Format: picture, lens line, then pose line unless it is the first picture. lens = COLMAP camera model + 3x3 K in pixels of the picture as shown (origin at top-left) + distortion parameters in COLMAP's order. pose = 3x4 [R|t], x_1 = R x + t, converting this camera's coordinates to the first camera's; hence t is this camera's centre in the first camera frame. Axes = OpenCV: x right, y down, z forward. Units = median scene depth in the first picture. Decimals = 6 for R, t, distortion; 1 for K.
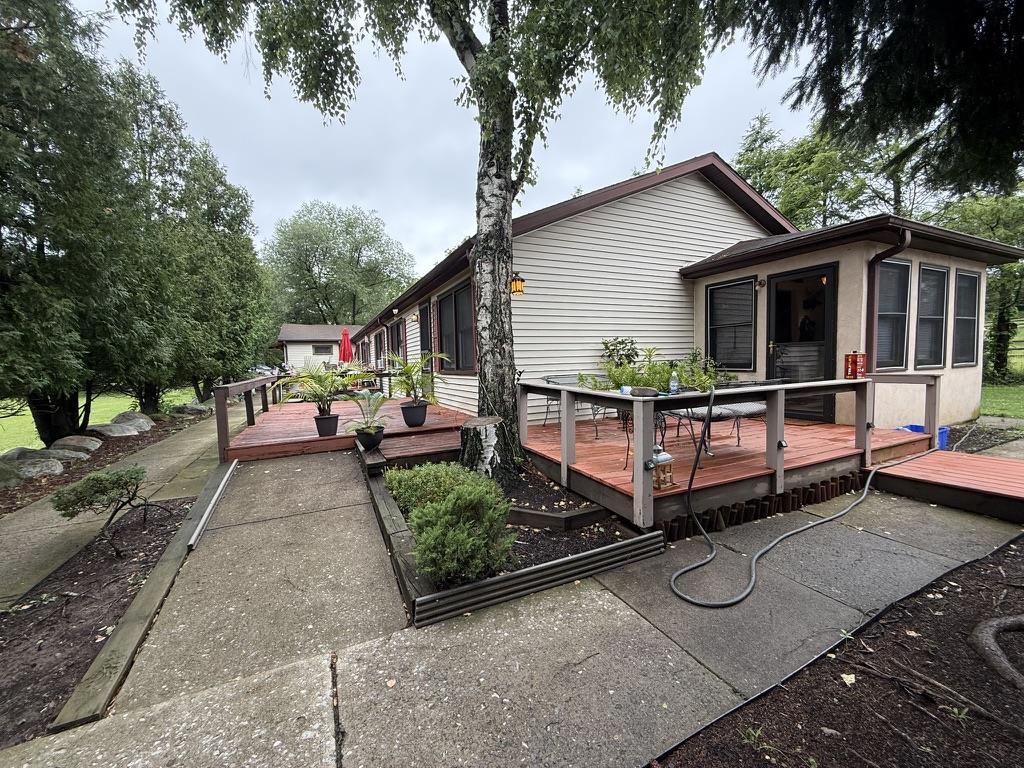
lens RADIAL K [[409.2, 0, 512.7], [0, 409.2, 383.7], [0, 0, 1]] dist [0.001270, -0.000126]
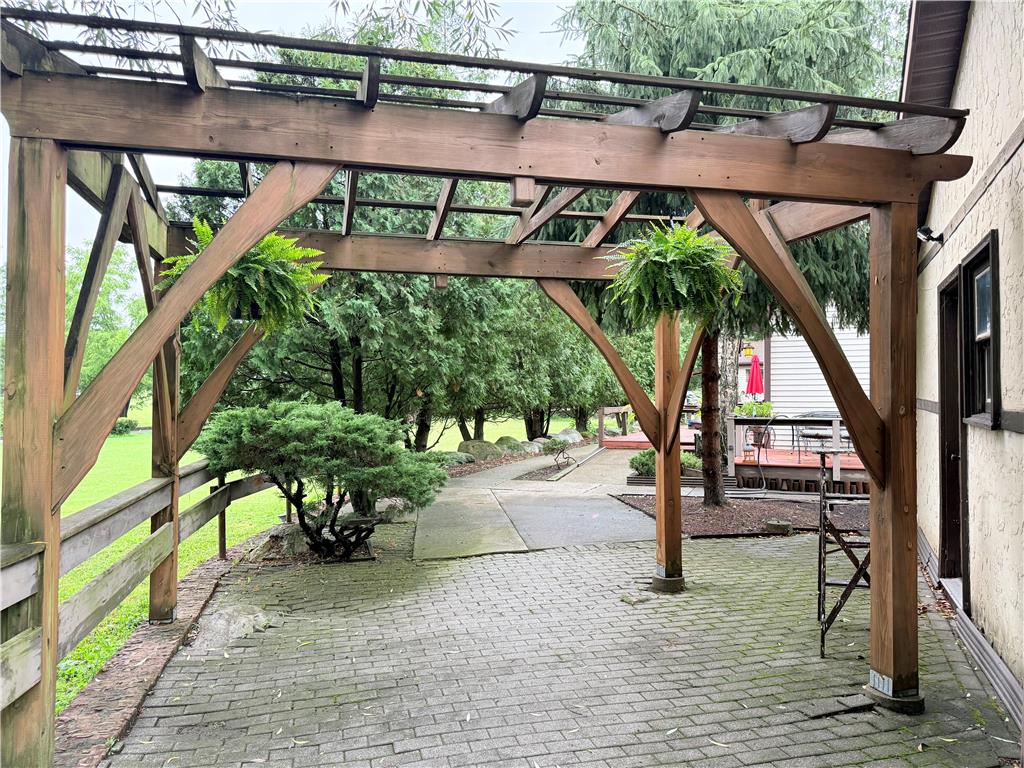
lens RADIAL K [[740.8, 0, 505.1], [0, 740.8, 380.5], [0, 0, 1]] dist [0.009695, 0.000254]
pose [[0.657549, 0.012659, -0.753305, 0.718801], [-0.058243, 0.997721, -0.034074, 0.009689], [0.751157, 0.066281, 0.656788, -0.726858]]
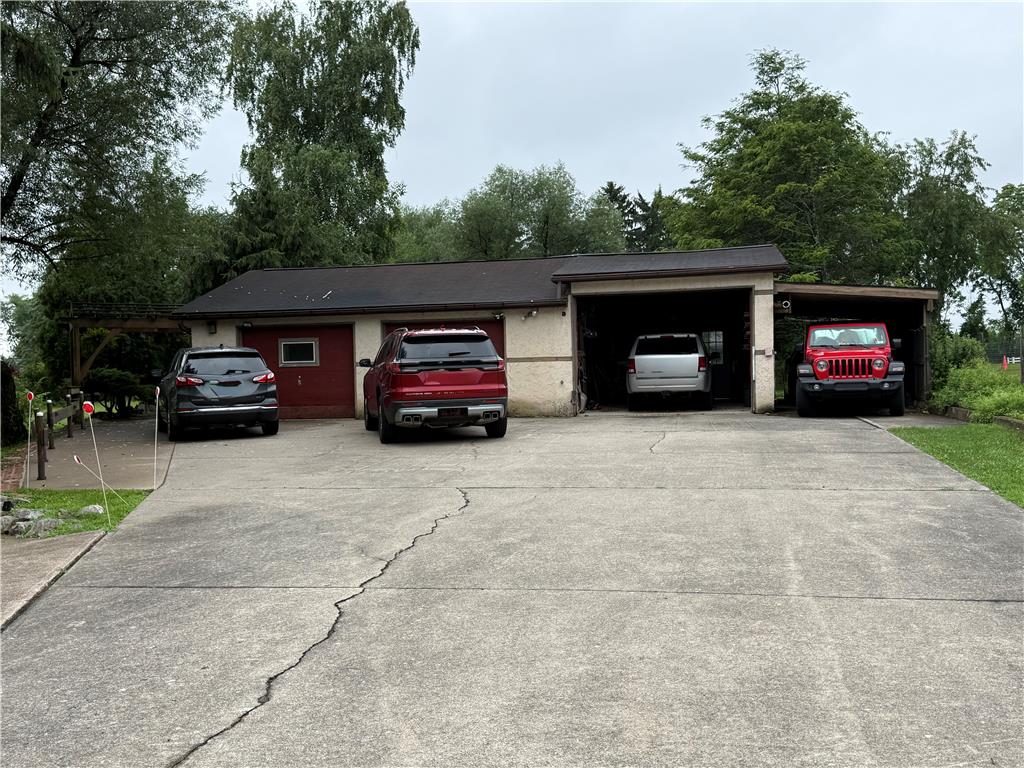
lens RADIAL K [[996.5, 0, 512.5], [0, 996.5, 387.0], [0, 0, 1]] dist [0.042288, 0.000000]
pose [[0.796705, 0.016014, -0.604156, 2.769585], [-0.032662, 0.999329, -0.016582, 0.080578], [0.603485, 0.032943, 0.796693, -2.010214]]
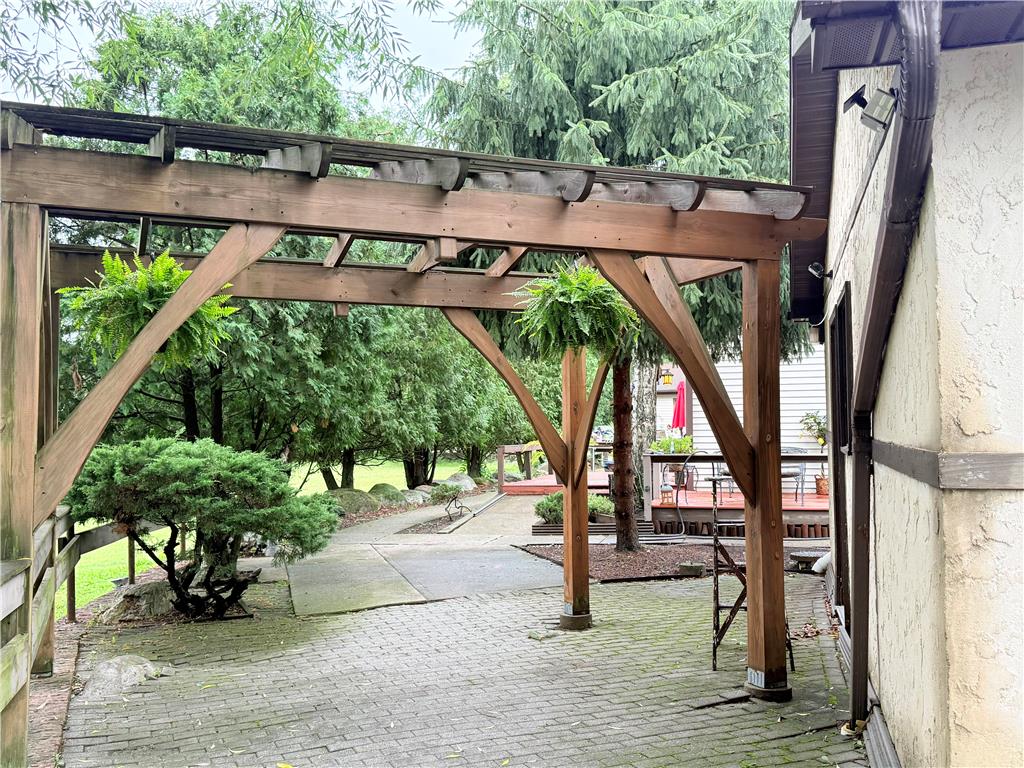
lens RADIAL K [[996.5, 0, 520.8], [0, 996.5, 379.7], [0, 0, 1]] dist [0.042288, 0.000000]
pose [[0.765771, -0.012520, -0.642992, 0.822236], [-0.047456, 0.995985, -0.075912, 0.017383], [0.641360, 0.088645, 0.762102, -0.857930]]
